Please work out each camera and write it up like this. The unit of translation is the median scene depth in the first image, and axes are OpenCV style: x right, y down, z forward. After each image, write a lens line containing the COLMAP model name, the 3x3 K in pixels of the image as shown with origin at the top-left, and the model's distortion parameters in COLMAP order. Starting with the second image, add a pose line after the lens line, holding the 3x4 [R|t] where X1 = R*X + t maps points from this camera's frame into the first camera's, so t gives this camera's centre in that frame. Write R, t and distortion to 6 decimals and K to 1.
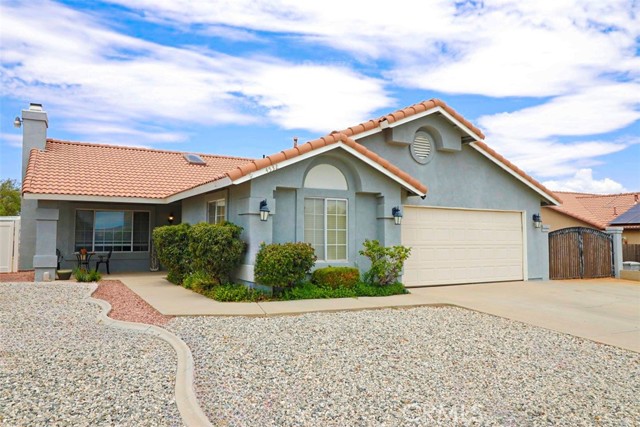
lens RADIAL K [[465.5, 0, 320.0], [0, 465.5, 213.5], [0, 0, 1]] dist [0.003057, 0.001129]
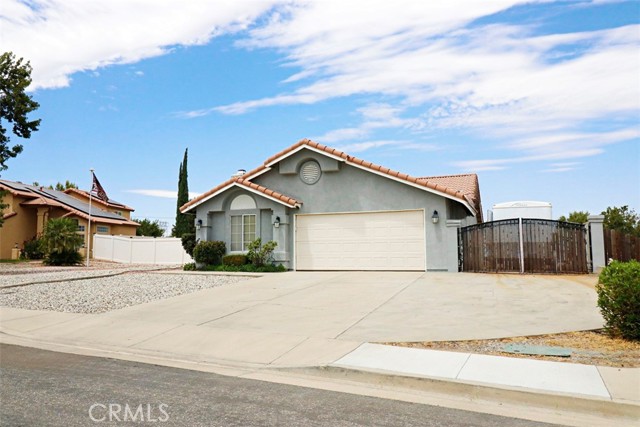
lens RADIAL K [[488.1, 0, 318.6], [0, 488.1, 214.3], [0, 0, 1]] dist [0.031380, -0.000198]
pose [[0.632665, -0.074194, -0.770863, 1.452463], [0.052693, 0.997217, -0.052734, 0.068733], [0.772631, -0.007256, 0.634814, 0.075033]]
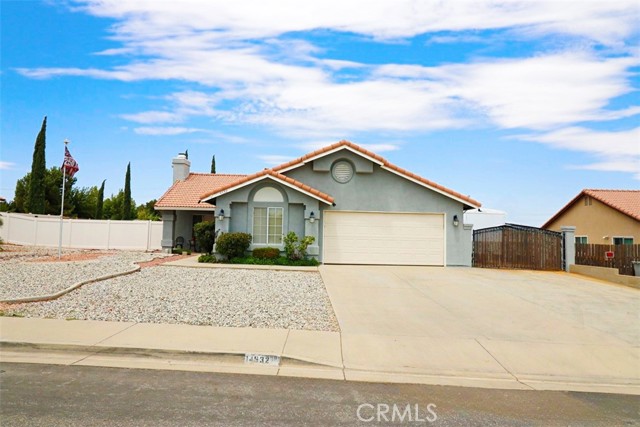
lens RADIAL K [[441.7, 0, 320.0], [0, 441.7, 213.5], [0, 0, 1]] dist [0.003495, 0.002740]
pose [[0.891758, -0.009420, -0.452414, 0.843513], [0.007496, 0.999954, -0.006046, 0.000729], [0.452450, 0.002000, 0.891787, -0.323346]]
